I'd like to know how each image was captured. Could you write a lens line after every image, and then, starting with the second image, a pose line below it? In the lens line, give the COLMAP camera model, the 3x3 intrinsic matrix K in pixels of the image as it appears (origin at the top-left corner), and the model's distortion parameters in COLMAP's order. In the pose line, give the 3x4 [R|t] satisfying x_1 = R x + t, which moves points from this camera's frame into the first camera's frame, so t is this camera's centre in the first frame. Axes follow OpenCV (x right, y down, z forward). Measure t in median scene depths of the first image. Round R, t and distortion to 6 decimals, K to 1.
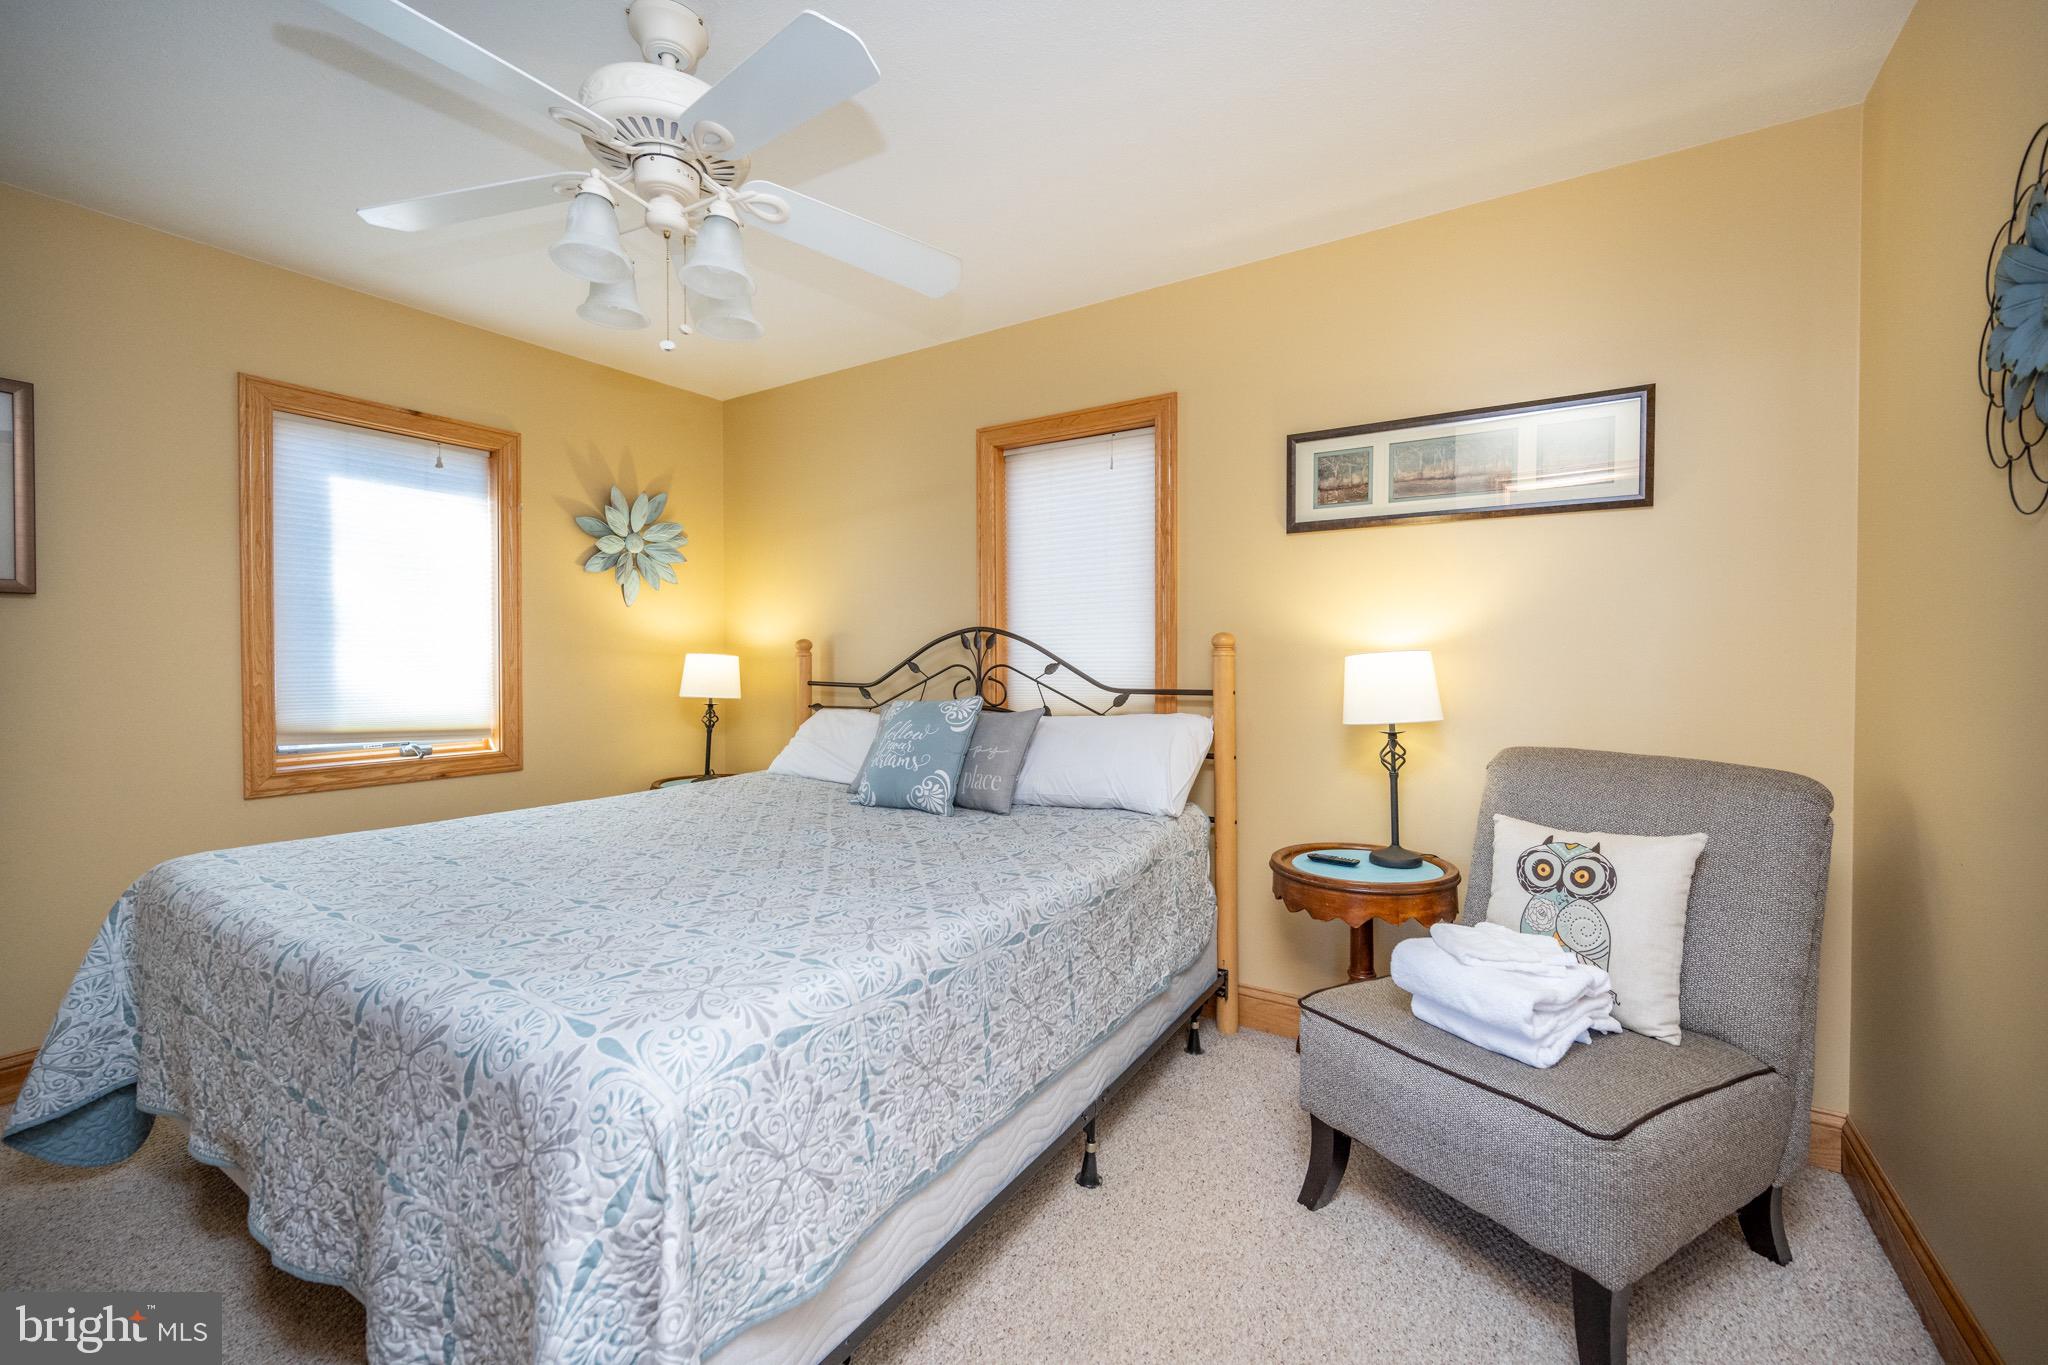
lens RADIAL K [[810.2, 0, 1000.3], [0, 810.2, 674.6], [0, 0, 1]] dist [-0.001840, -0.000172]
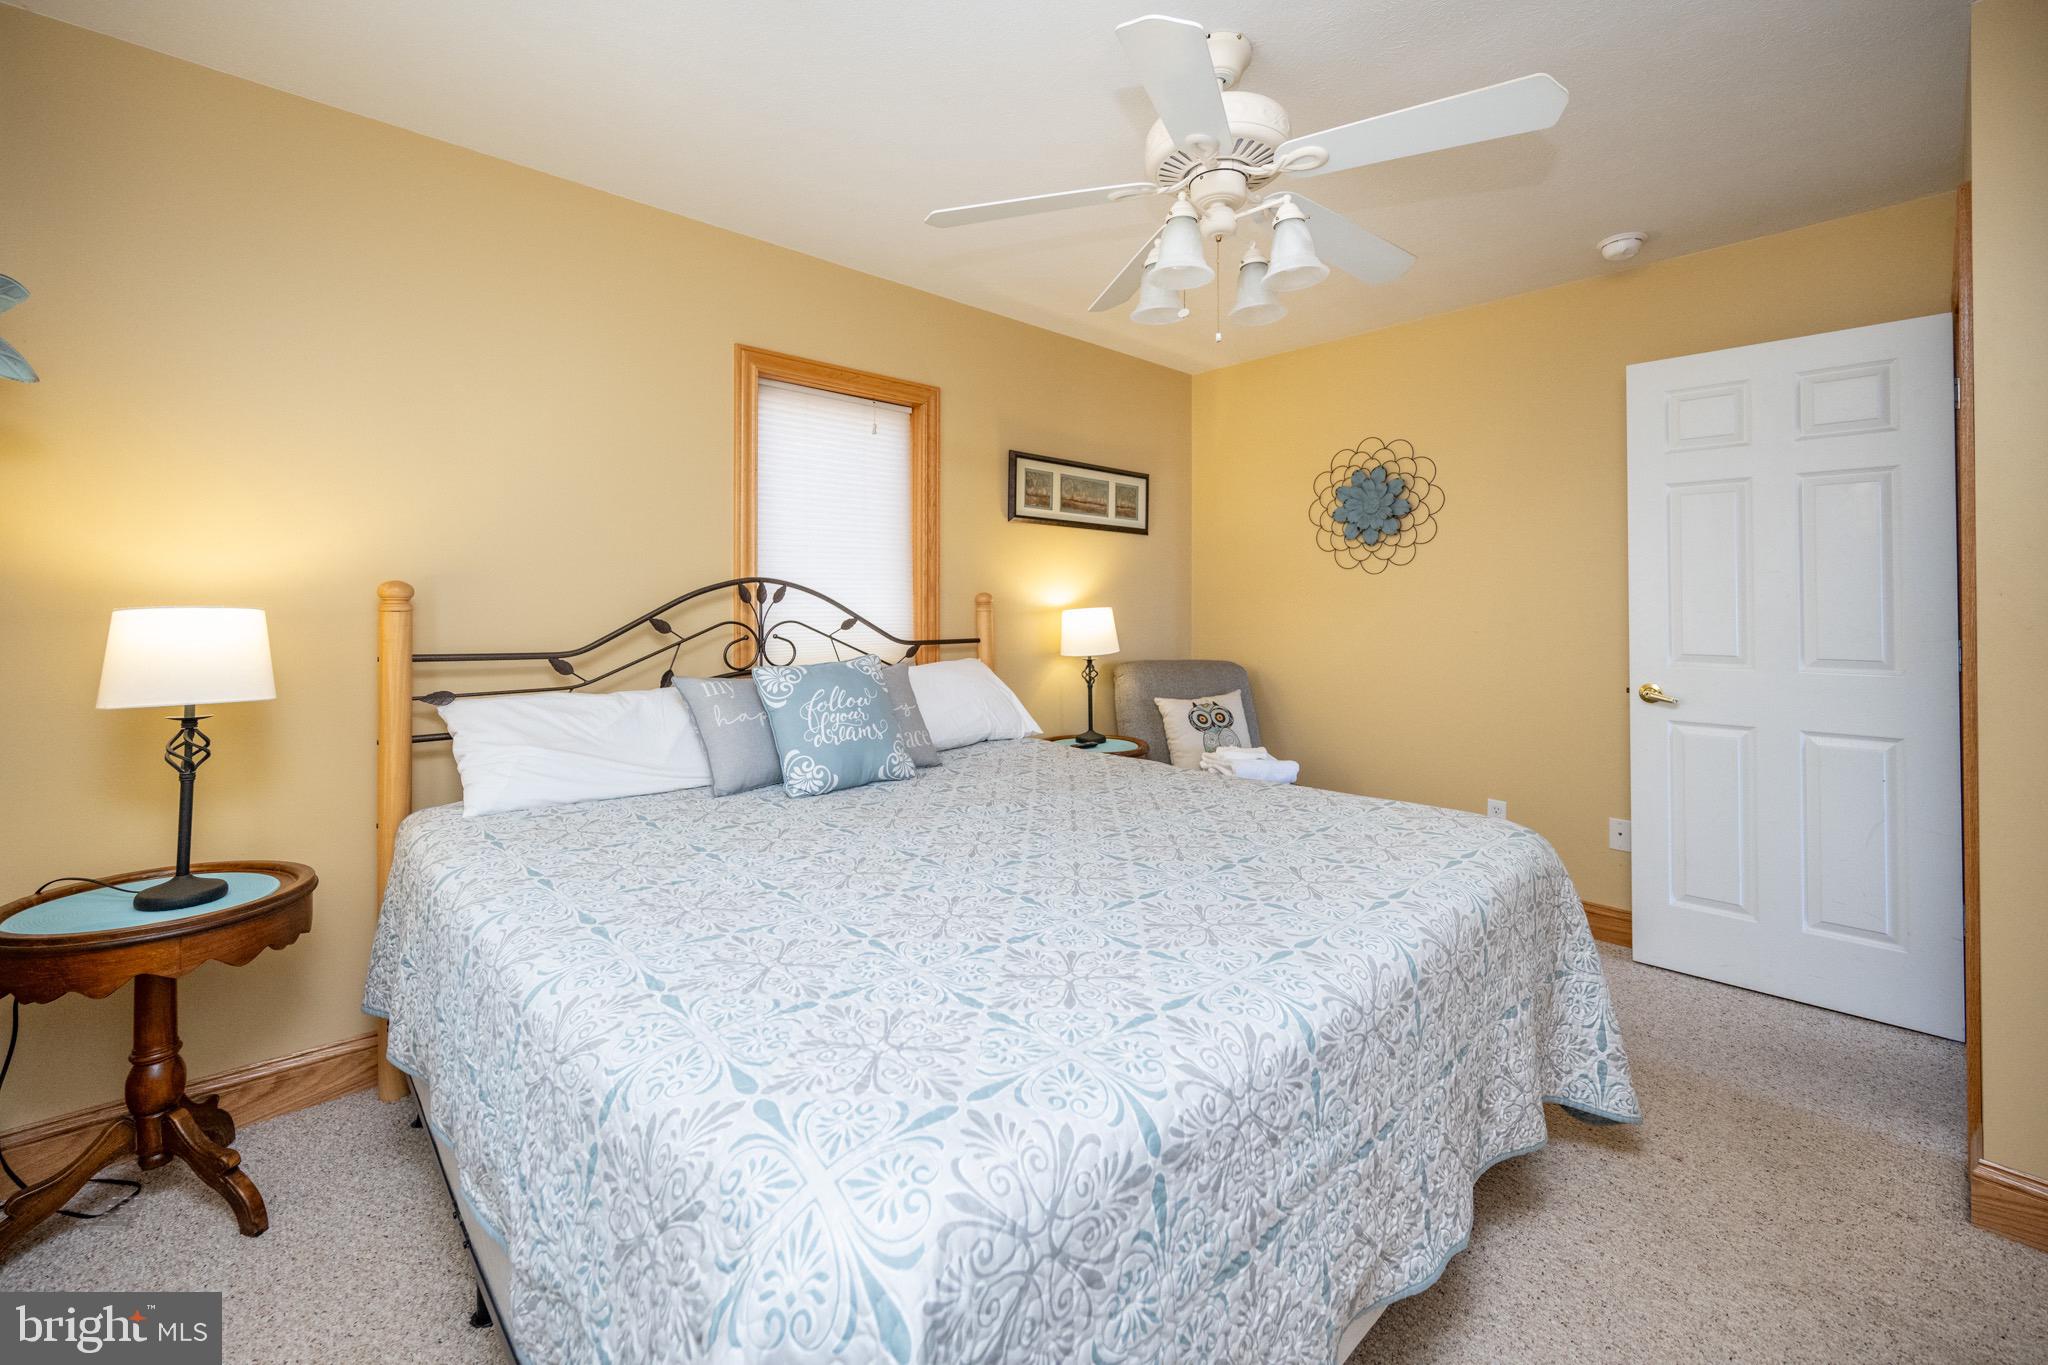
lens RADIAL K [[872.0, 0, 1023.2], [0, 872.0, 600.4], [0, 0, 1]] dist [0.000604, 0.000106]
pose [[0.241040, 0.014389, 0.970408, -0.912112], [0.023445, 0.999512, -0.020644, -0.009338], [-0.970232, 0.027727, 0.240585, 0.542056]]
